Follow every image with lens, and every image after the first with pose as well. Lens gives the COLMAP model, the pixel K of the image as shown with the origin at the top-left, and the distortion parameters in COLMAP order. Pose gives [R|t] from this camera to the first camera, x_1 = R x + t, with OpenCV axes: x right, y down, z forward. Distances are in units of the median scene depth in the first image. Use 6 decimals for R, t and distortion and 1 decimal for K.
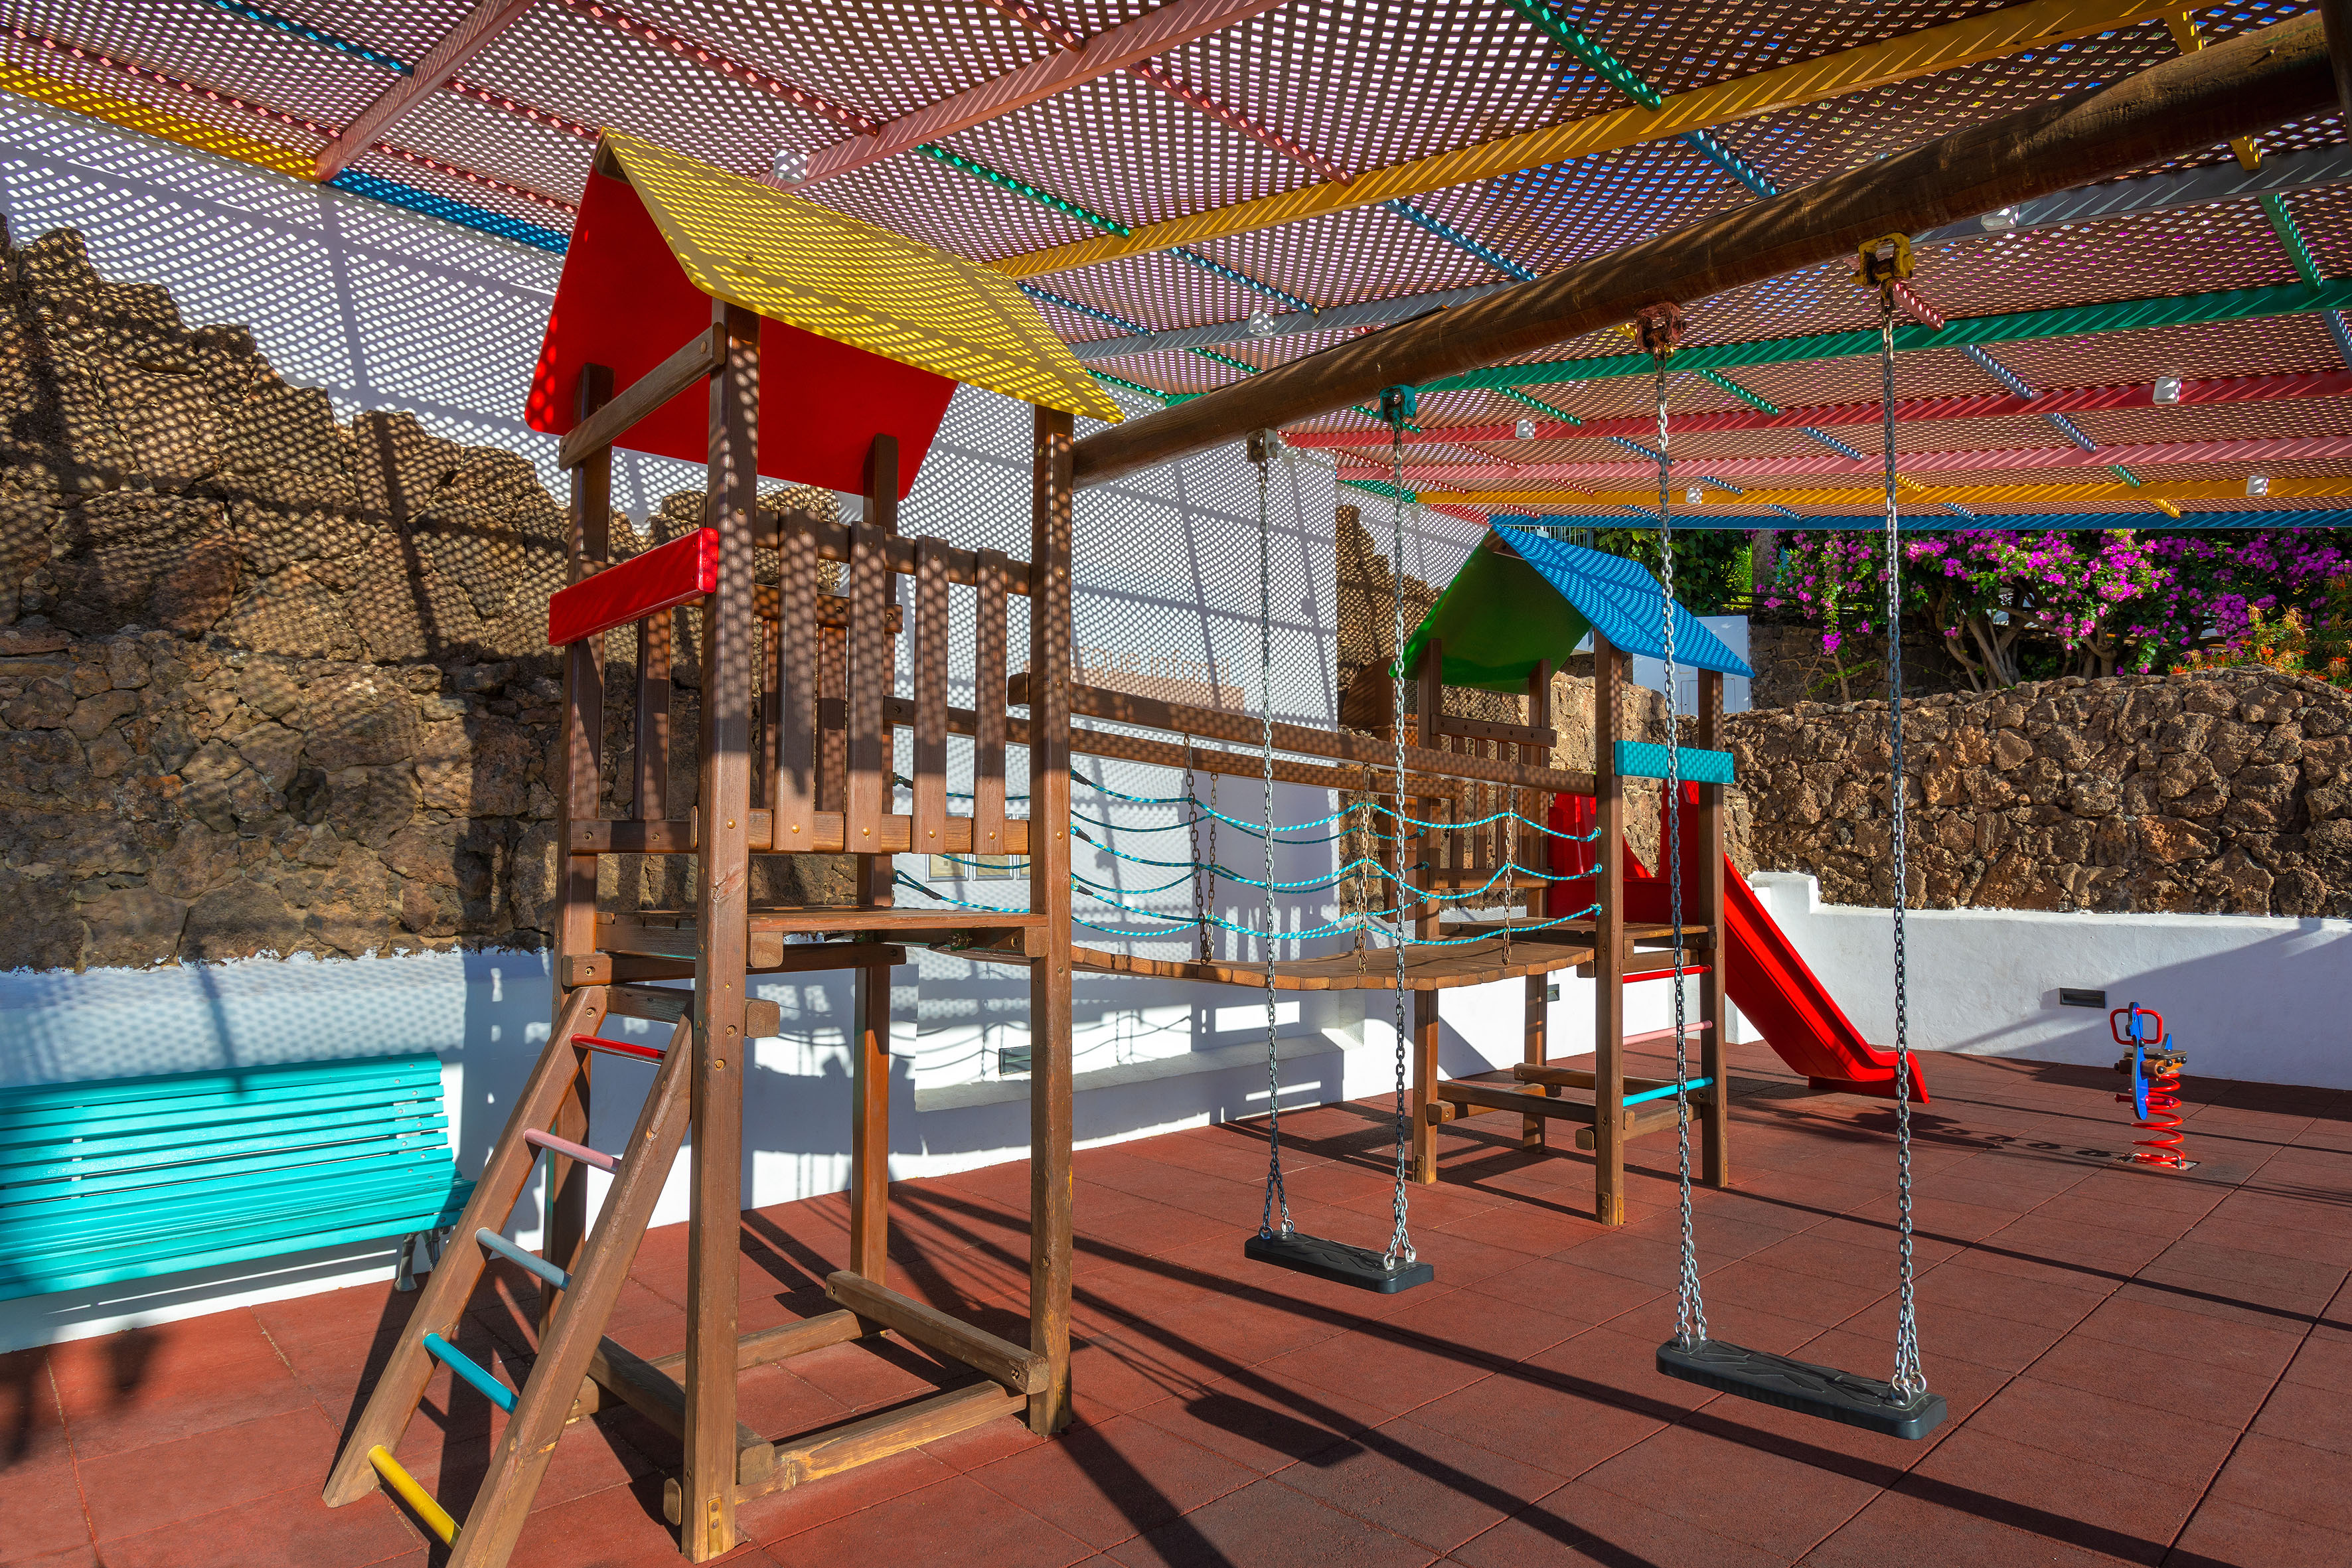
lens RADIAL K [[1345.4, 0, 1180.2], [0, 1345.4, 776.2], [0, 0, 1]] dist [0.003123, 0.001715]
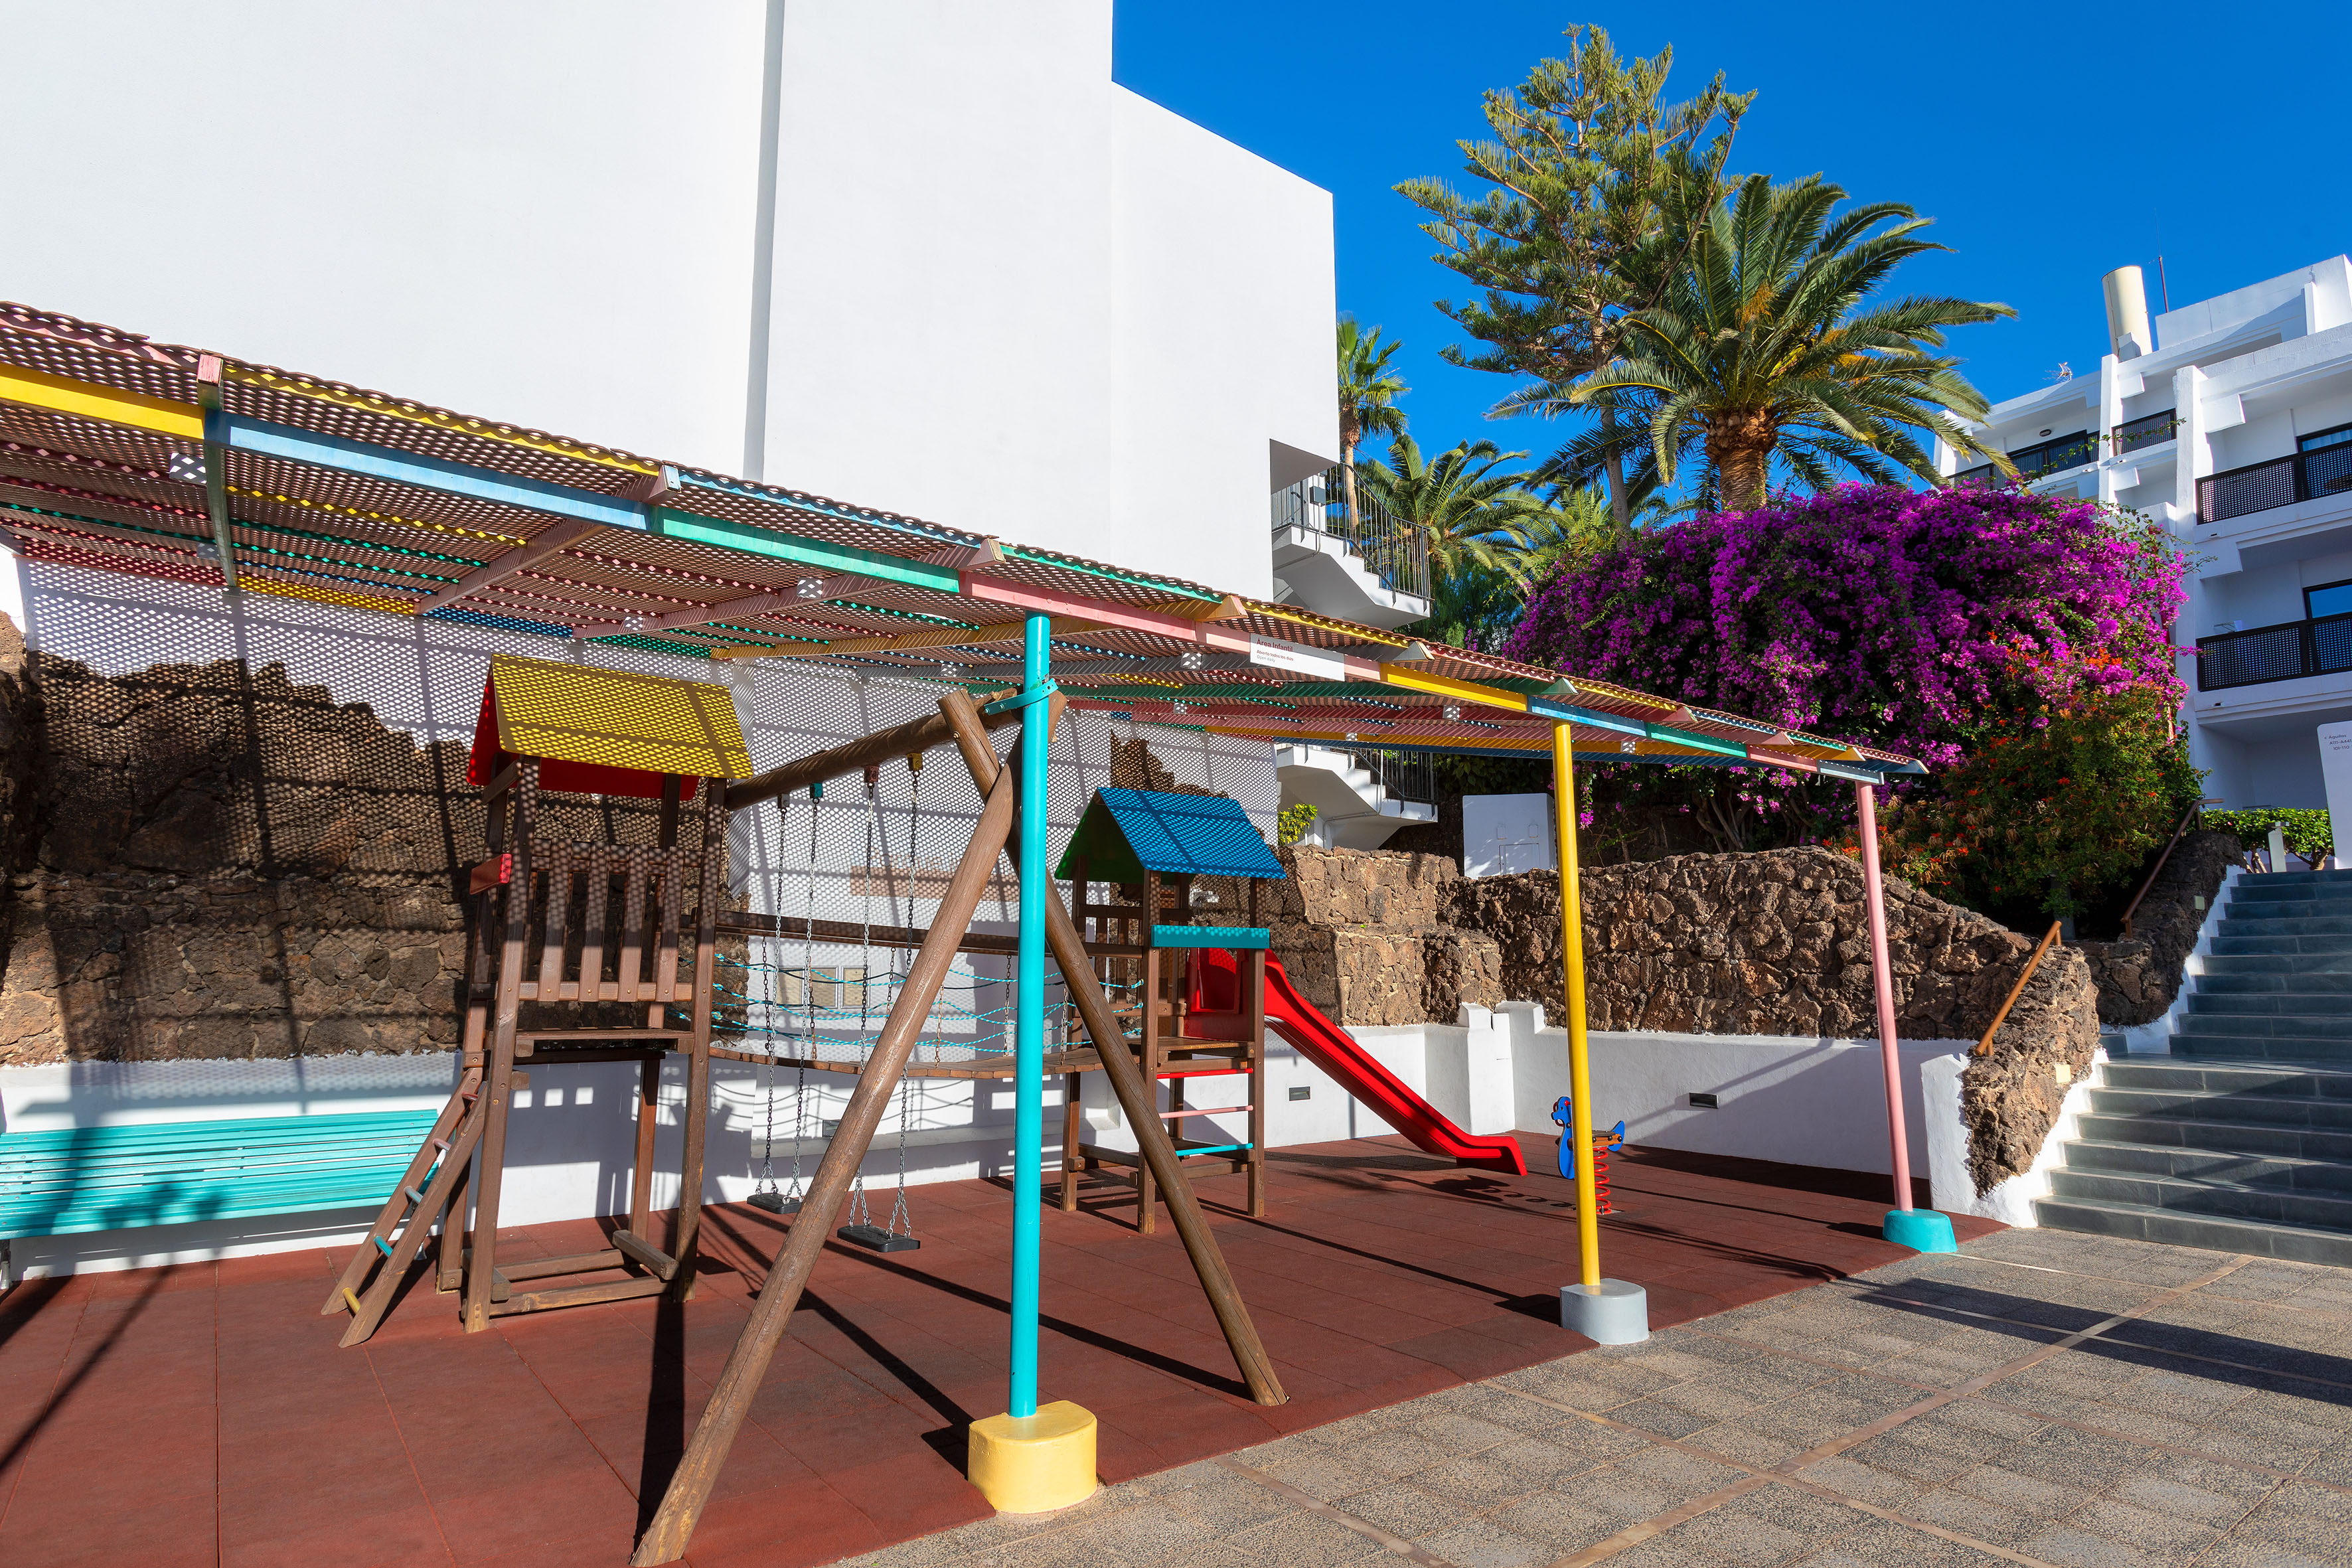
lens RADIAL K [[1235.1, 0, 1169.5], [0, 1235.1, 789.4], [0, 0, 1]] dist [0.003069, 0.000001]
pose [[0.994384, -0.015613, -0.104672, 0.288695], [0.005977, 0.995764, -0.091746, -0.029324], [0.105661, 0.090605, 0.990266, -0.272281]]
